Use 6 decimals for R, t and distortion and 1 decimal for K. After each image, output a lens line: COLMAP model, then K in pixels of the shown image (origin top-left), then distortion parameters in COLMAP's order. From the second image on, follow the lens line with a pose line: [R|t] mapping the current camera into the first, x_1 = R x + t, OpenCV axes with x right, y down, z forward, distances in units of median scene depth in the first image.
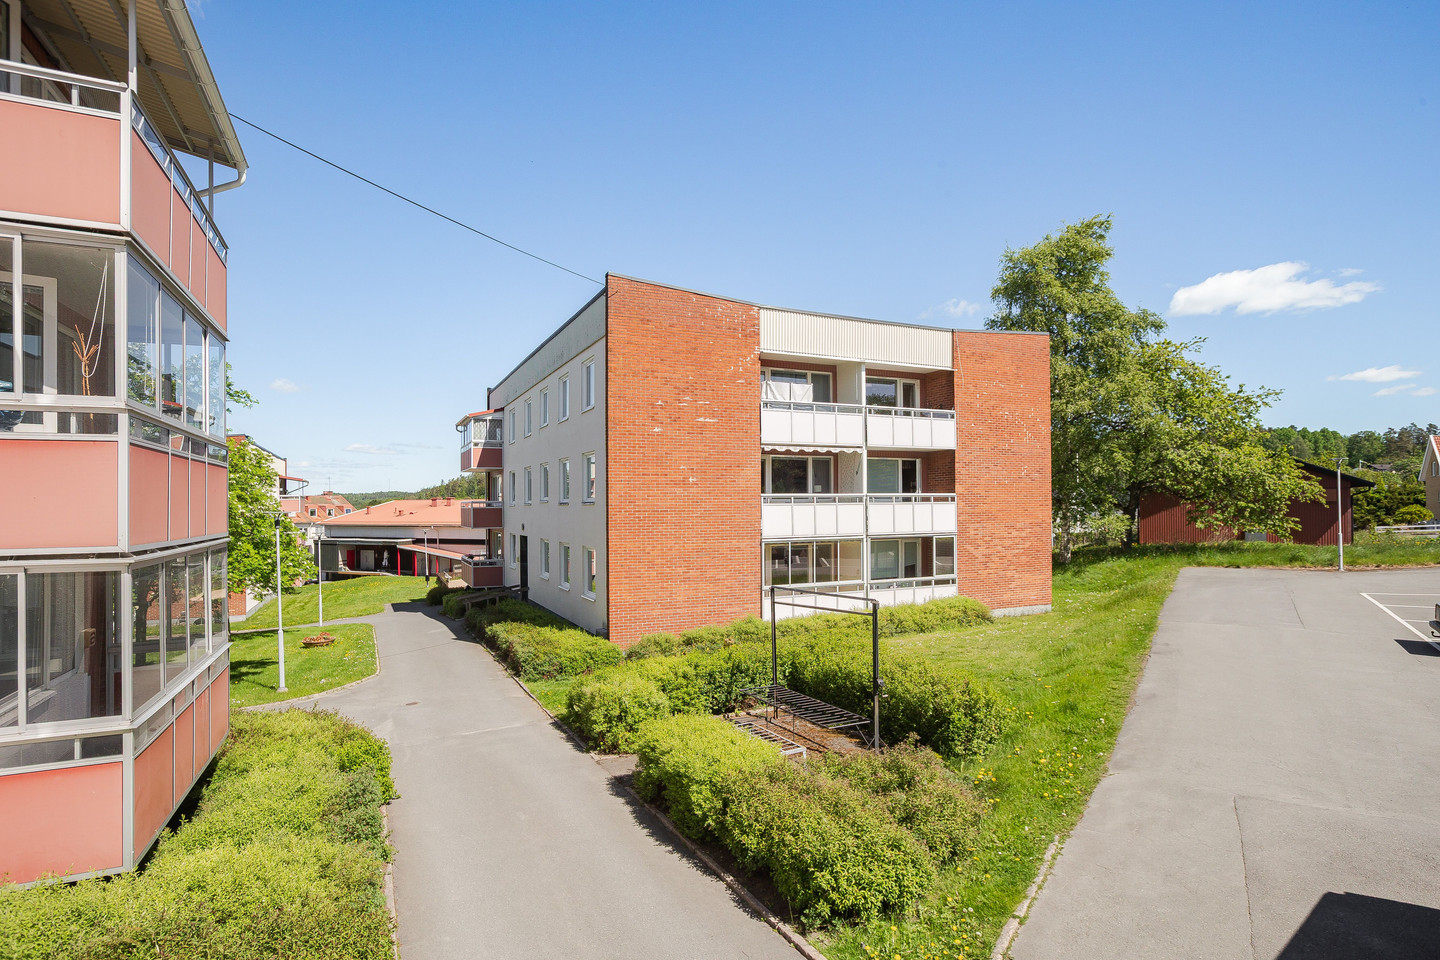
lens RADIAL K [[756.6, 0, 720.4], [0, 756.6, 483.4], [0, 0, 1]] dist [-0.001531, 0.000307]
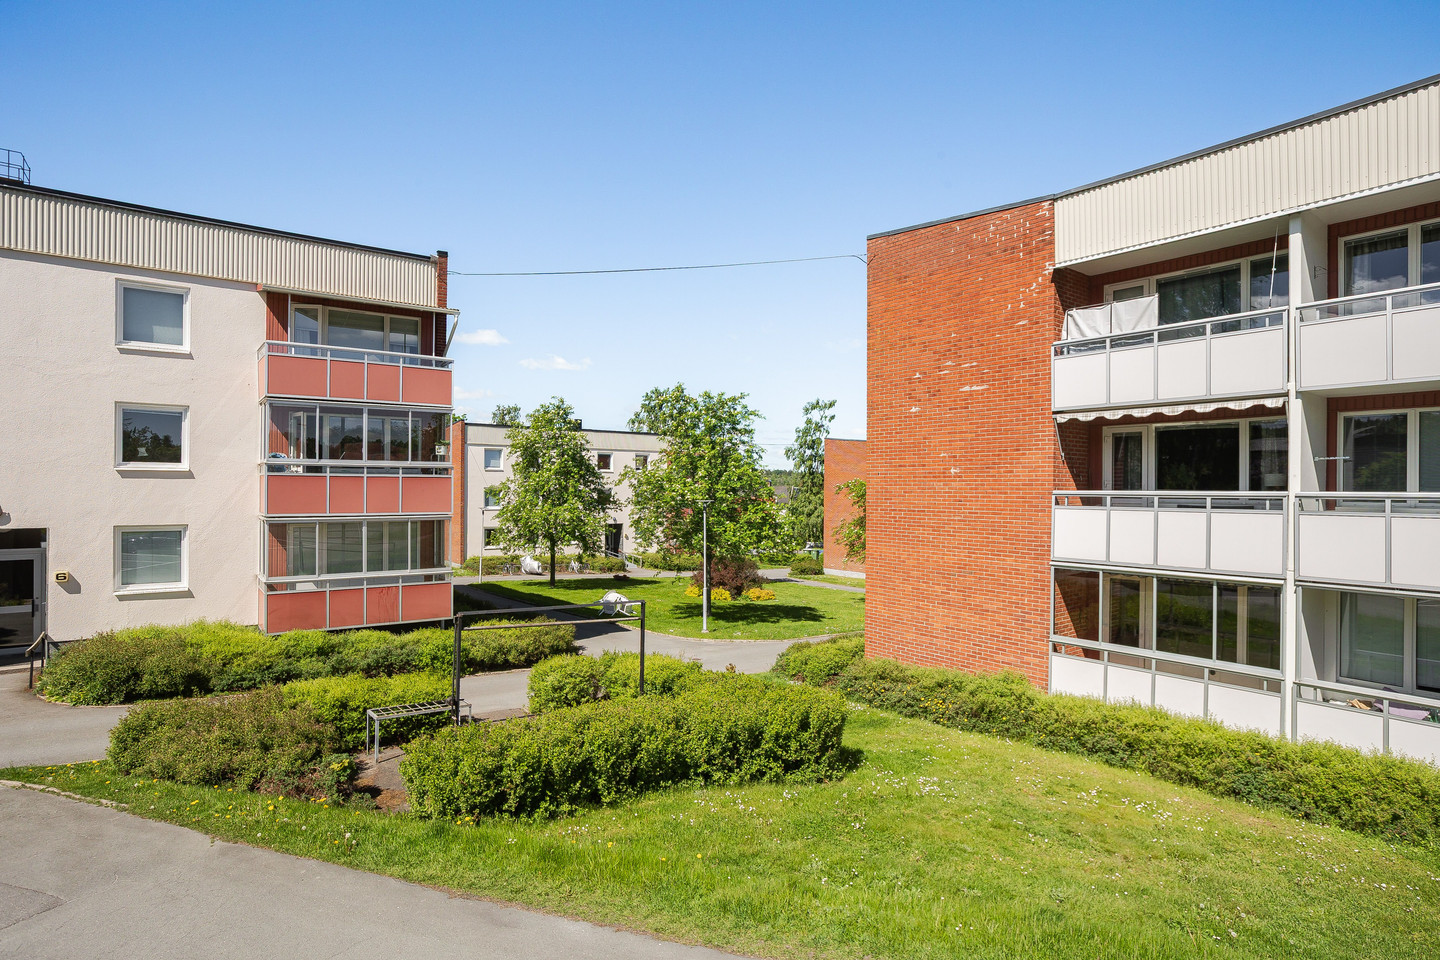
lens RADIAL K [[756.6, 0, 720.2], [0, 756.6, 480.8], [0, 0, 1]] dist [-0.001531, 0.000307]
pose [[0.217524, -0.004885, -0.976043, 0.614331], [0.011671, 0.999929, -0.002403, 0.003906], [0.975985, -0.010869, 0.217566, 0.582748]]
